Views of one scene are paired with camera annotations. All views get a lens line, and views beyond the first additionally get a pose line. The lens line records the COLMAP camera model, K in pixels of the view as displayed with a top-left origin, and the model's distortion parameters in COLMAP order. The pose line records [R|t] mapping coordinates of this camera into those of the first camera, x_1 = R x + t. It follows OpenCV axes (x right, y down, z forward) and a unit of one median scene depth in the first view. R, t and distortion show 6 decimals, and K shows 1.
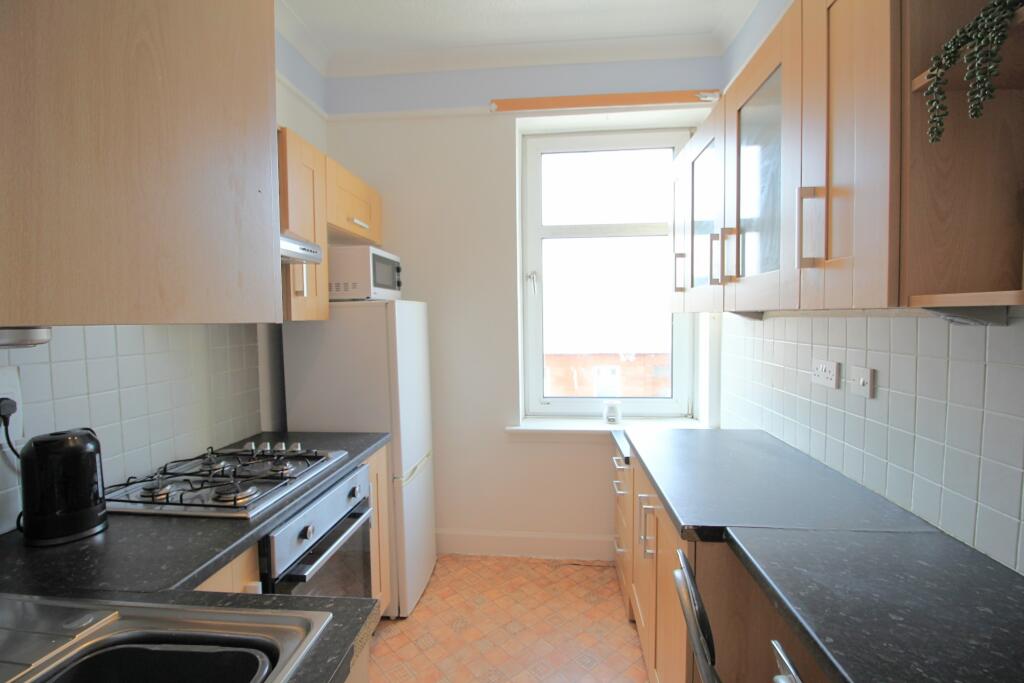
lens RADIAL K [[473.7, 0, 513.8], [0, 473.7, 335.8], [0, 0, 1]] dist [-0.003439, -0.000923]
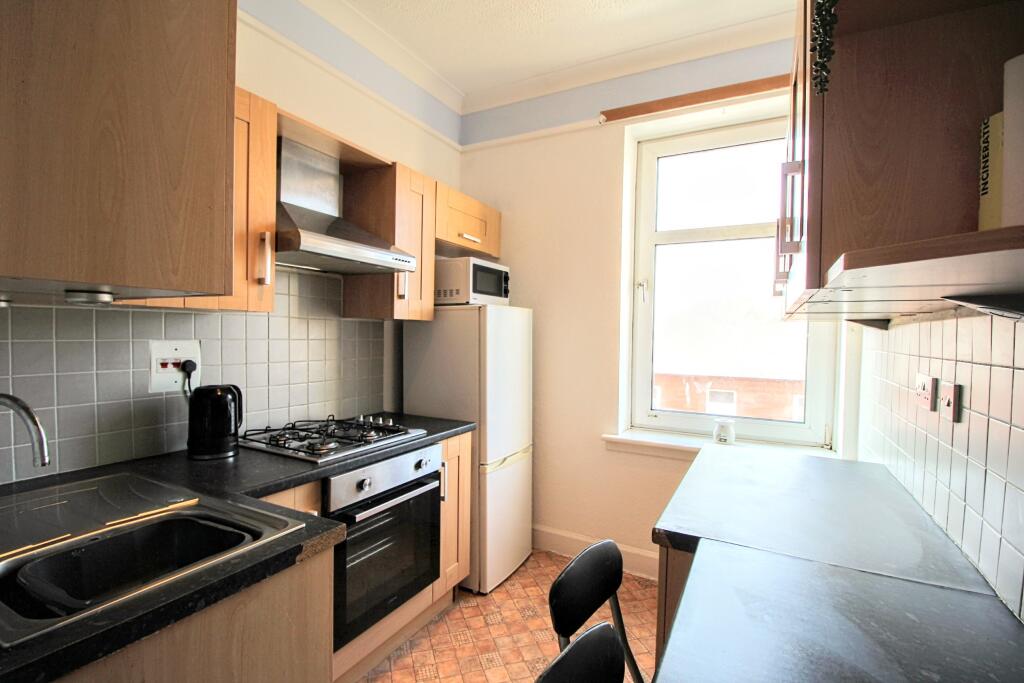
lens RADIAL K [[477.2, 0, 512.0], [0, 477.2, 341.5], [0, 0, 1]] dist [0.002420, -0.000067]
pose [[0.919352, 0.033469, -0.392011, 0.248019], [-0.042902, 0.998962, -0.015327, 0.026748], [0.391091, 0.030909, 0.919833, -0.009720]]
